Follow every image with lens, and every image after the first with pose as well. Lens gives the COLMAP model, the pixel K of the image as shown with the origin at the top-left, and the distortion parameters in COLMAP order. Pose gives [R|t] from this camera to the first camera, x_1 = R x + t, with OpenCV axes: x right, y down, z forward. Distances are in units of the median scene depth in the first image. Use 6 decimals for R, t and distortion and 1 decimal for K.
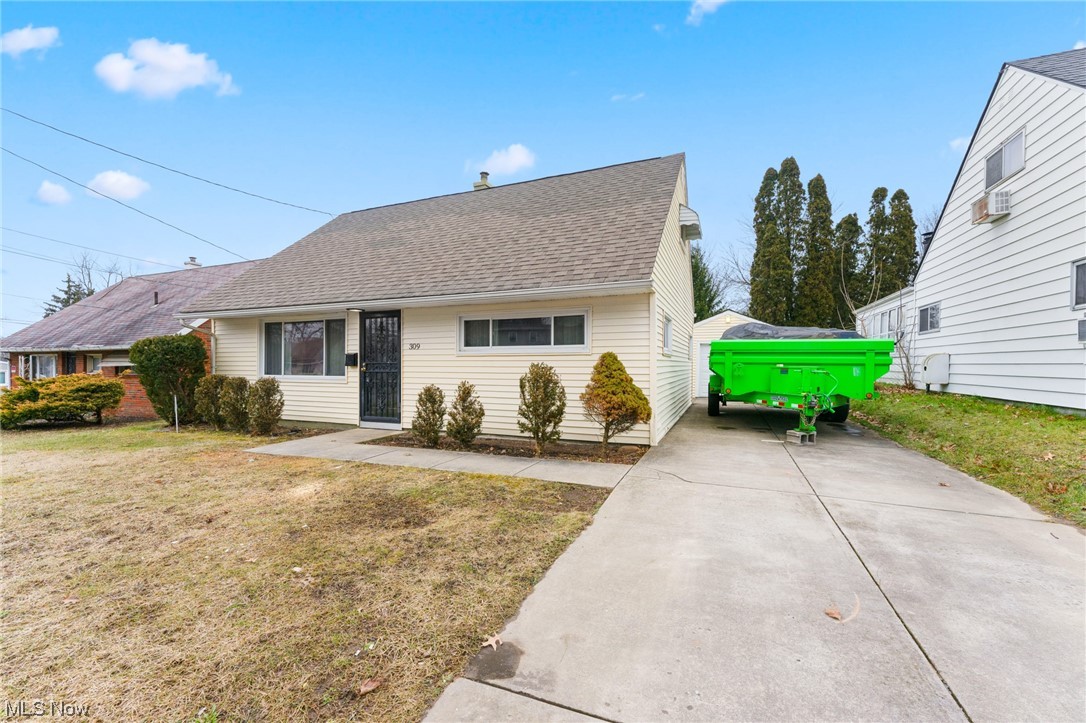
lens RADIAL K [[438.6, 0, 544.5], [0, 438.6, 369.4], [0, 0, 1]] dist [0.000464, 0.000884]
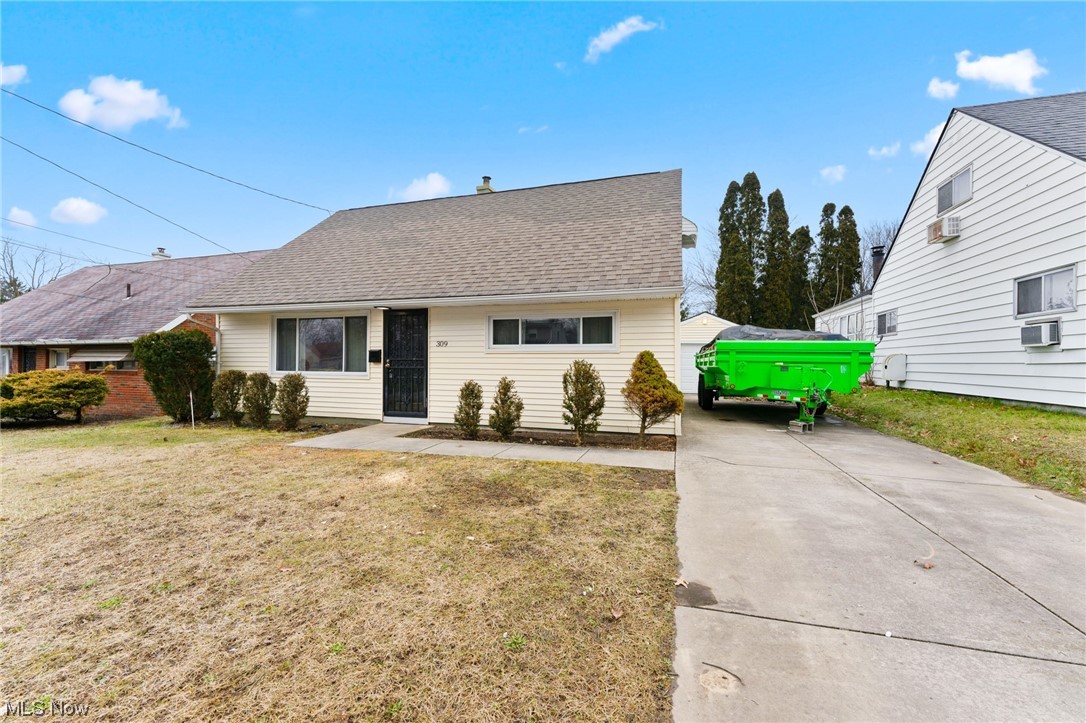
lens RADIAL K [[435.3, 0, 543.0], [0, 435.3, 361.5], [0, 0, 1]] dist [0.001520, 0.000120]
pose [[0.995473, 0.005047, 0.094911, -0.150710], [-0.003803, 0.999905, -0.013286, 0.002186], [-0.094969, 0.012865, 0.995397, -0.049676]]
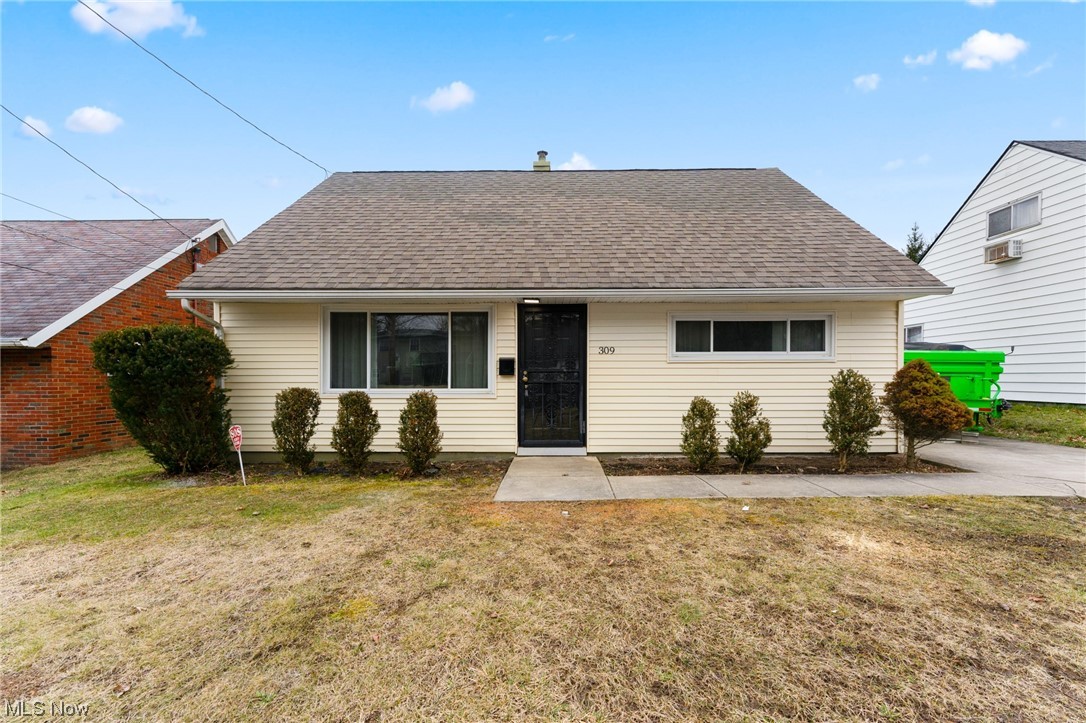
lens RADIAL K [[442.9, 0, 547.0], [0, 442.9, 386.2], [0, 0, 1]] dist [-0.001401, -0.000116]
pose [[0.928705, -0.009821, 0.370690, -0.679224], [0.006130, 0.999919, 0.011133, 0.003369], [-0.370769, -0.008067, 0.928690, 0.275021]]
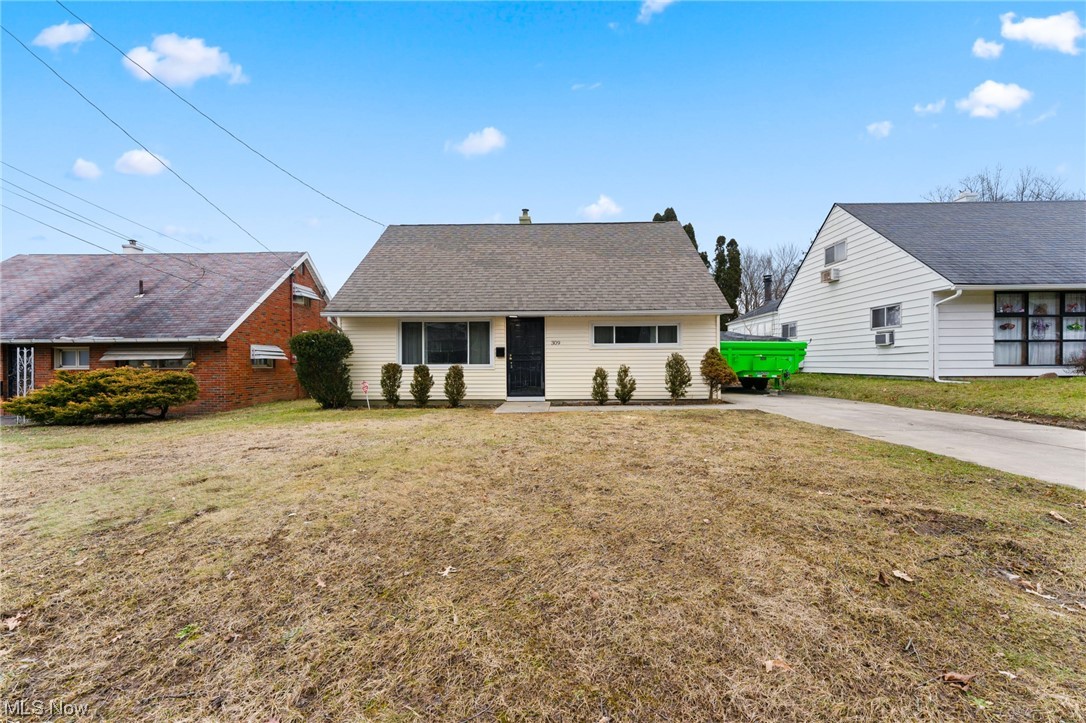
lens RADIAL K [[438.6, 0, 544.5], [0, 438.6, 369.4], [0, 0, 1]] dist [0.000464, 0.000884]
pose [[0.930344, -0.009459, 0.366566, -0.837962], [0.009065, 0.999955, 0.002796, 0.030274], [-0.366576, 0.000721, 0.930388, -0.329246]]
